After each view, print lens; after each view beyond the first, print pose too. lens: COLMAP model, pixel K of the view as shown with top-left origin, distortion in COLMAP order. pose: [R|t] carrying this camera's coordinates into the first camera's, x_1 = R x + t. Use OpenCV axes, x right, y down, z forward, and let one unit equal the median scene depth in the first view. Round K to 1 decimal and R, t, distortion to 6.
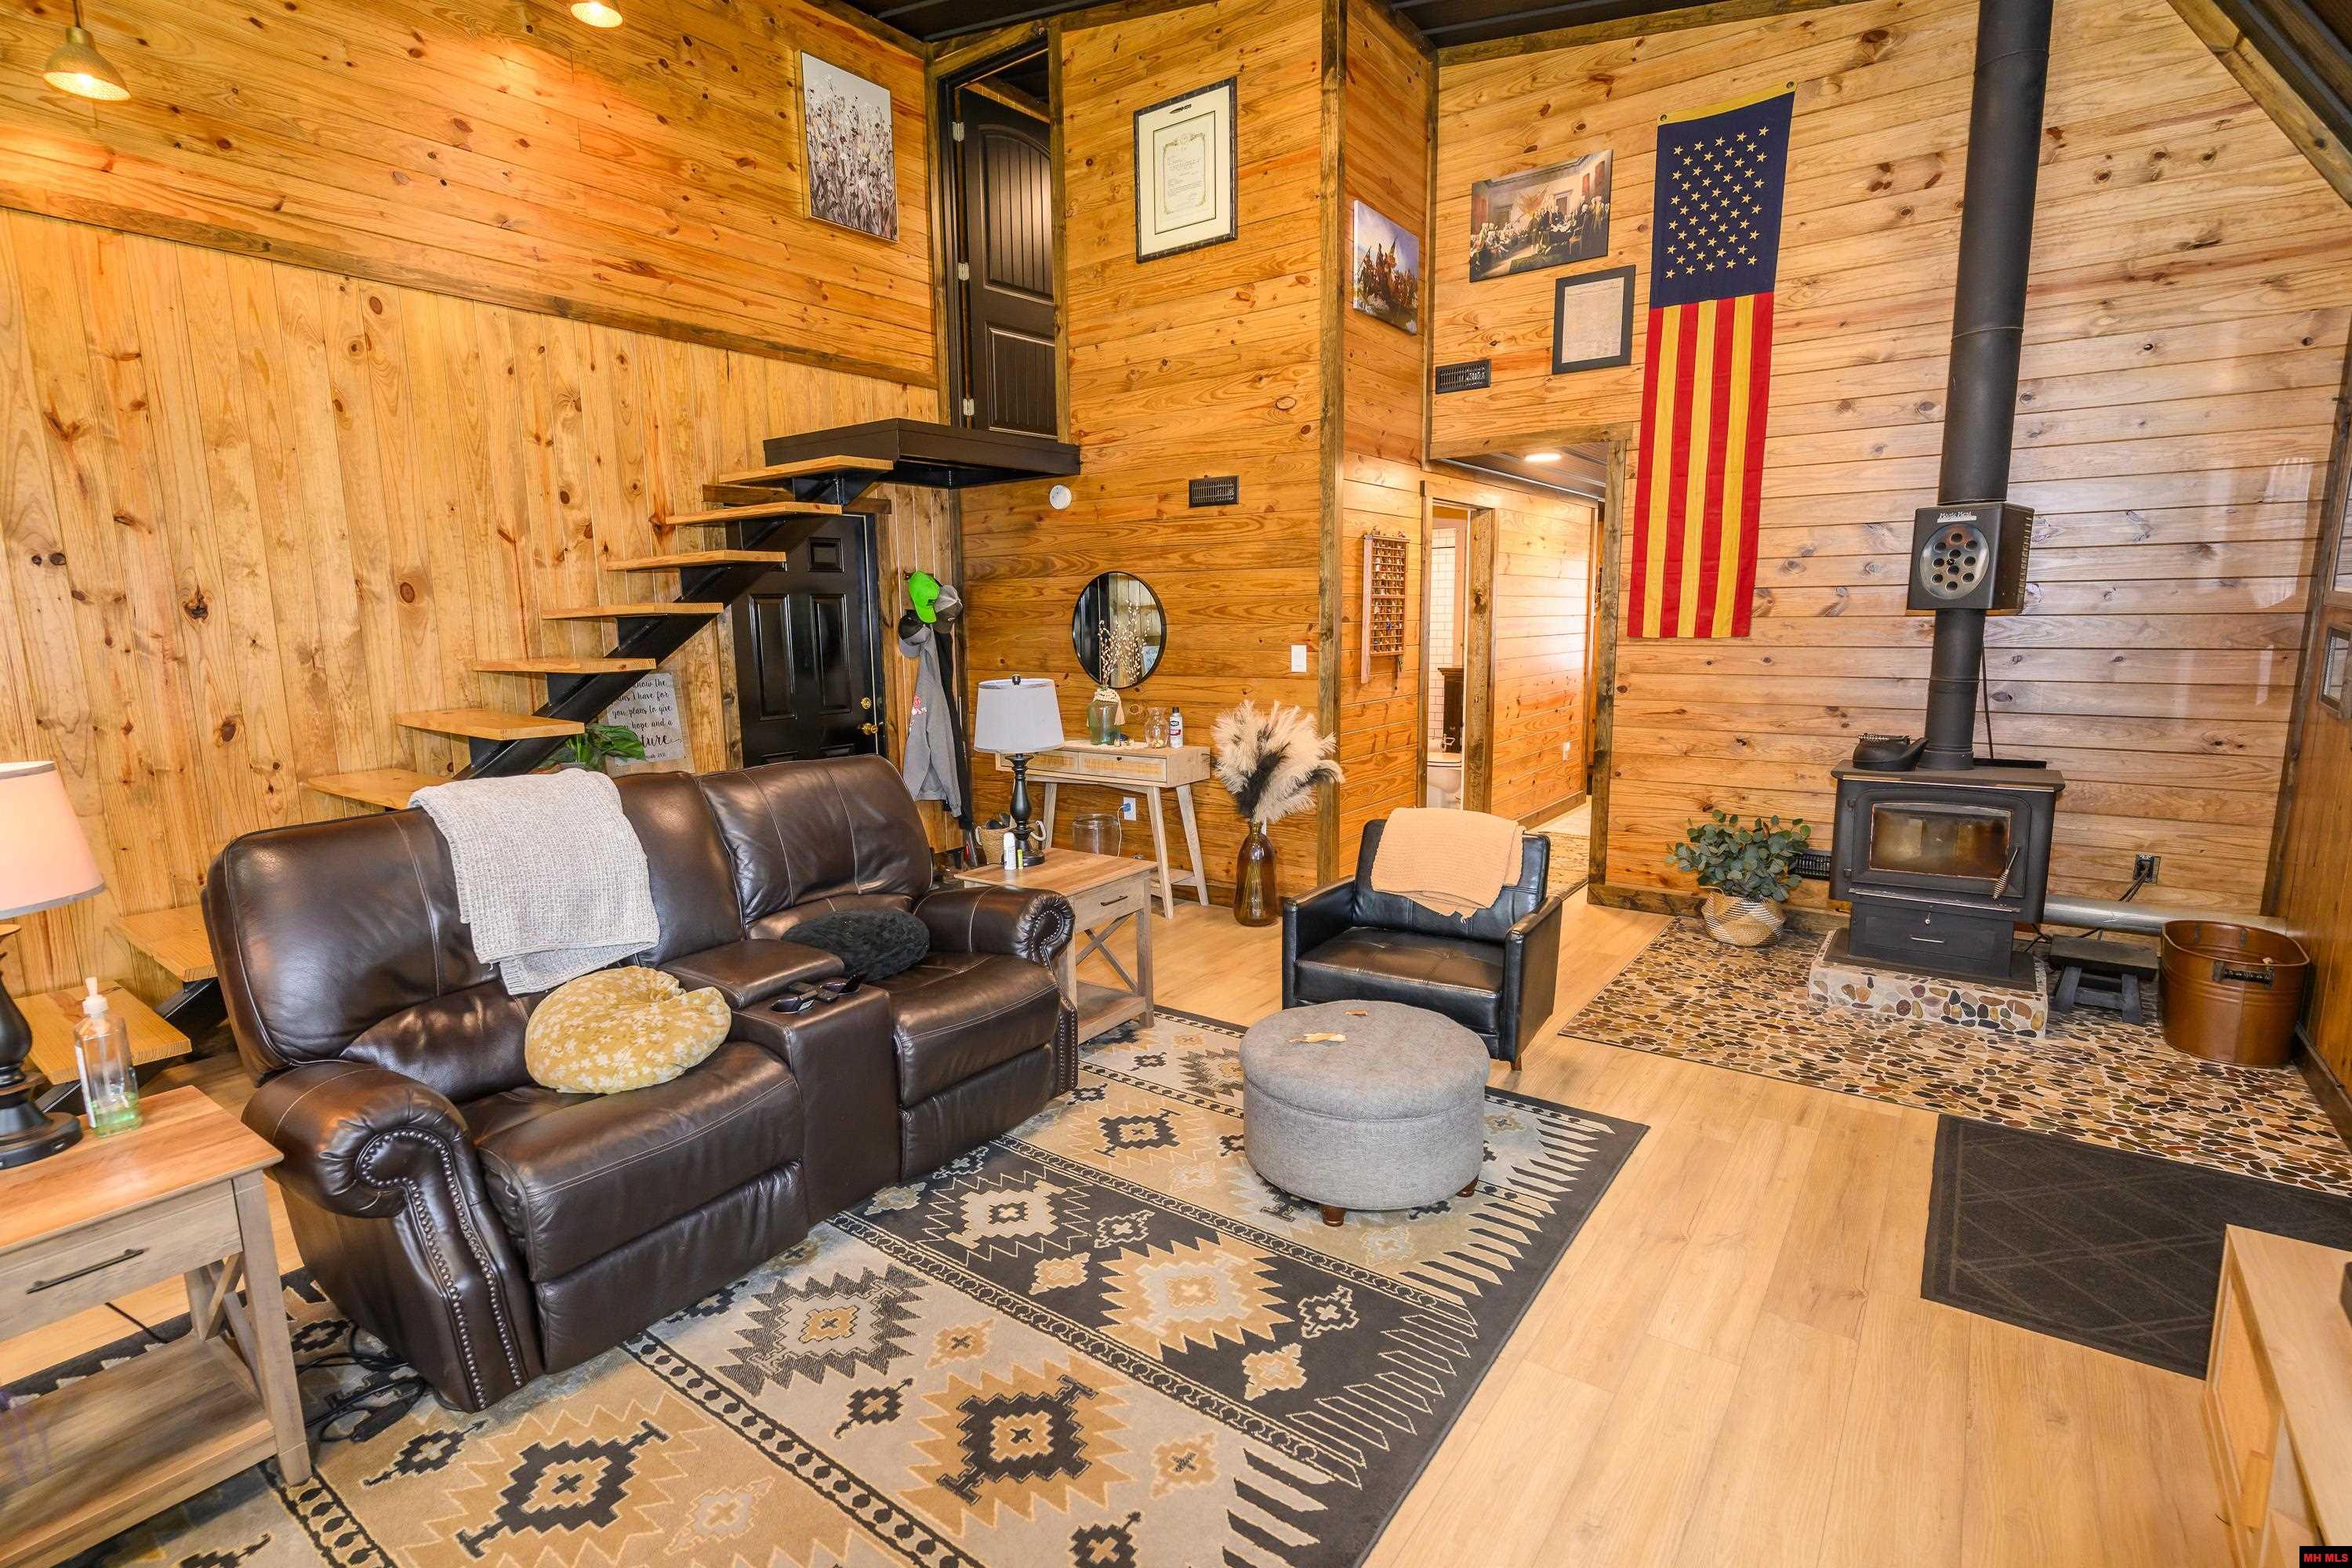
lens RADIAL K [[1113.3, 0, 1167.9], [0, 1113.3, 788.7], [0, 0, 1]] dist [-0.003332, 0.003413]
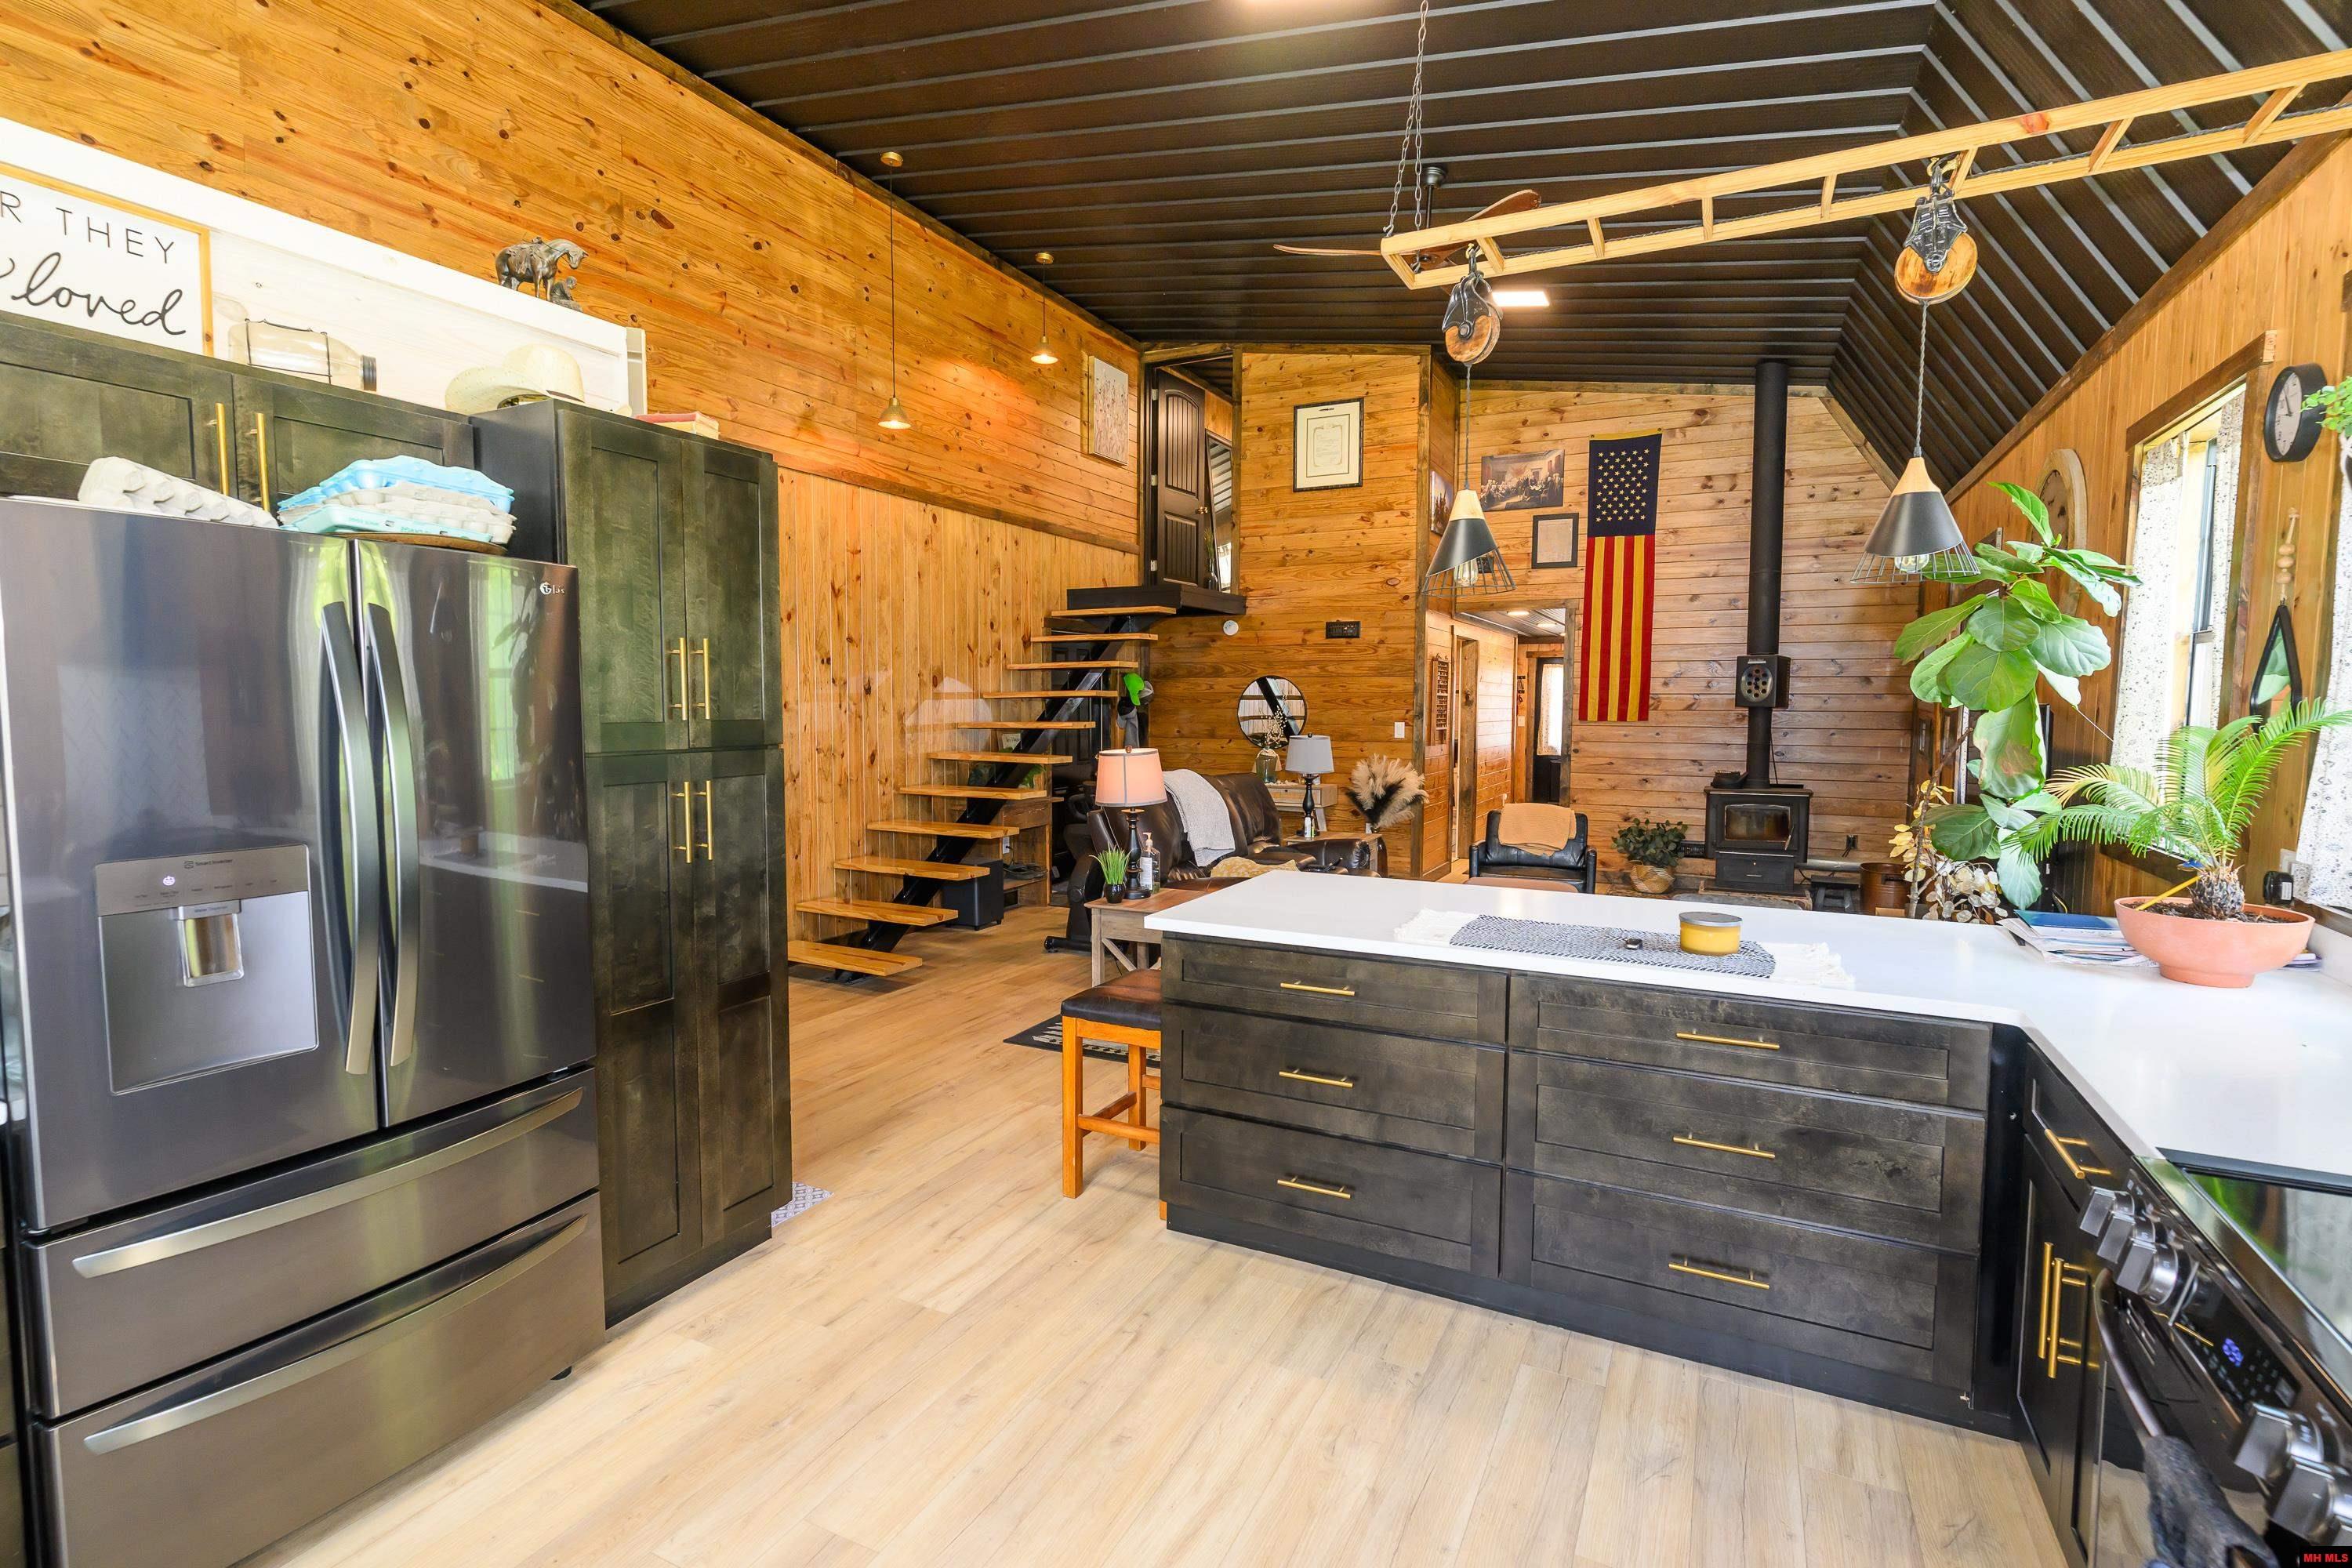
lens RADIAL K [[1113.3, 0, 1169.3], [0, 1113.3, 781.0], [0, 0, 1]] dist [-0.003332, 0.003413]
pose [[0.986230, 0.006668, 0.165245, -0.545174], [0.007842, 0.996178, -0.086999, 0.111823], [-0.165194, 0.087097, 0.982408, -0.635547]]
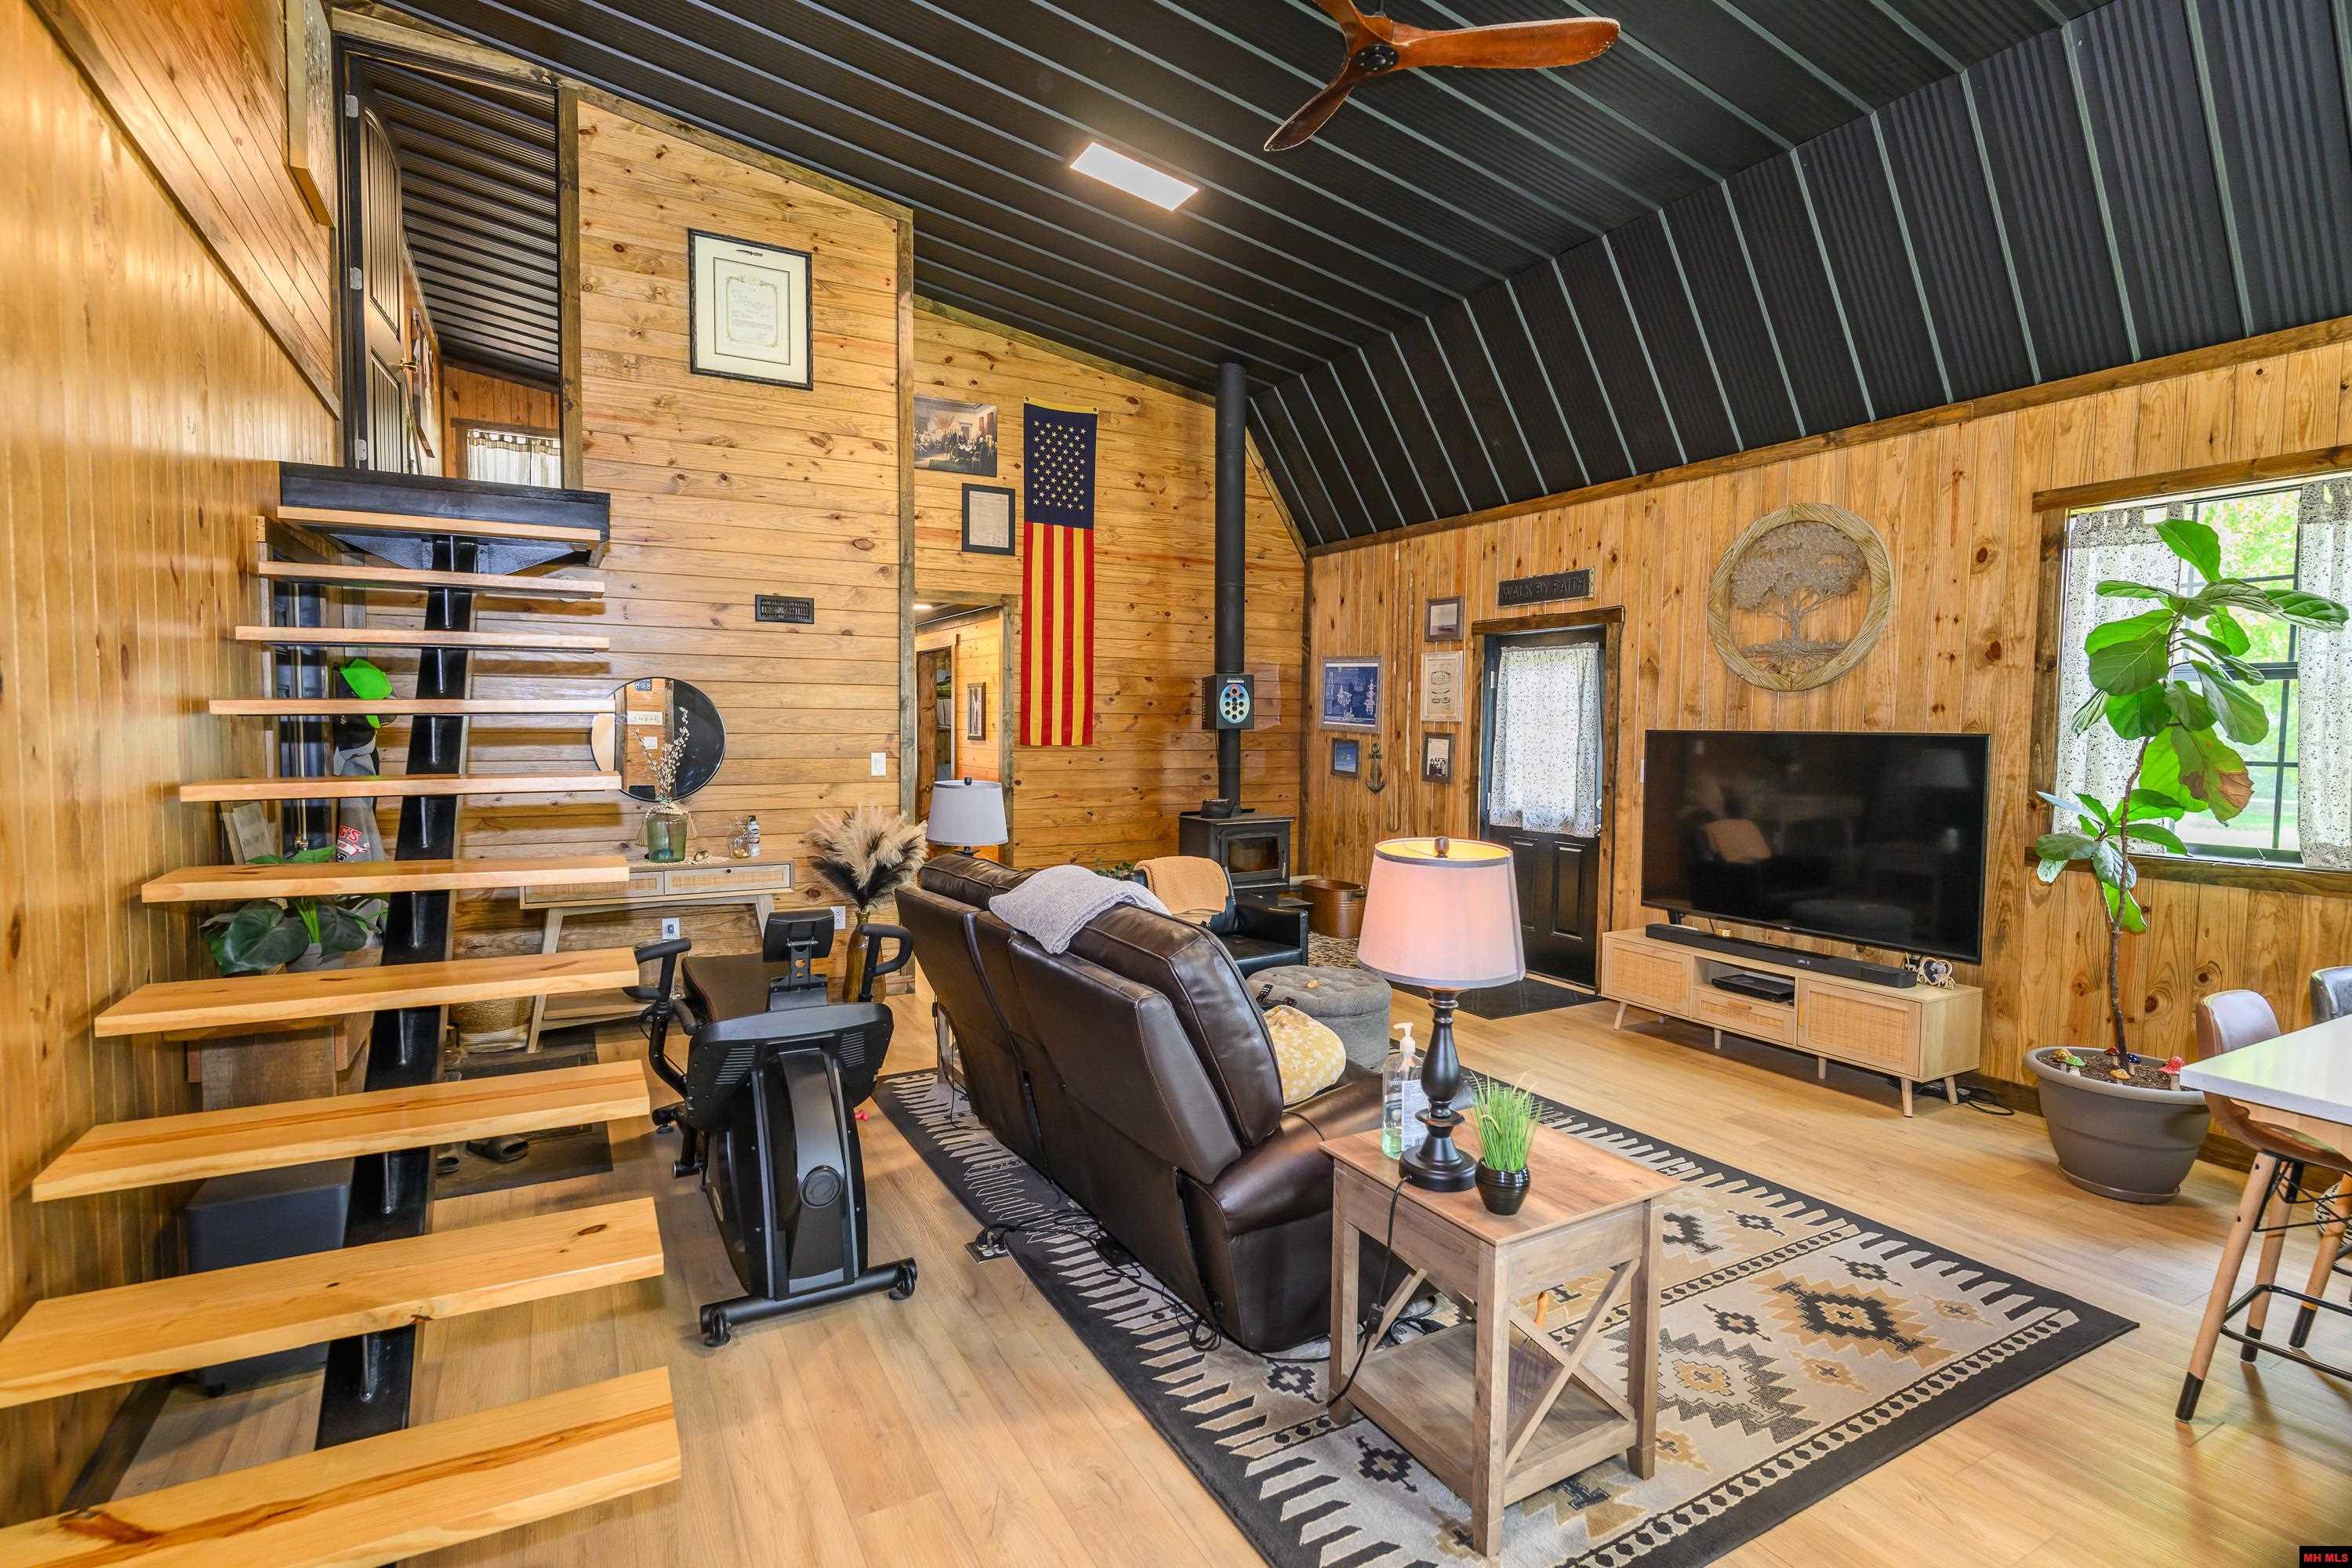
lens RADIAL K [[1113.3, 0, 1162.9], [0, 1113.3, 777.3], [0, 0, 1]] dist [-0.003332, 0.003413]
pose [[0.422817, -0.026312, 0.905833, -0.860077], [0.127811, 0.991318, -0.030863, -0.033783], [-0.897157, 0.128825, 0.422509, 0.281697]]
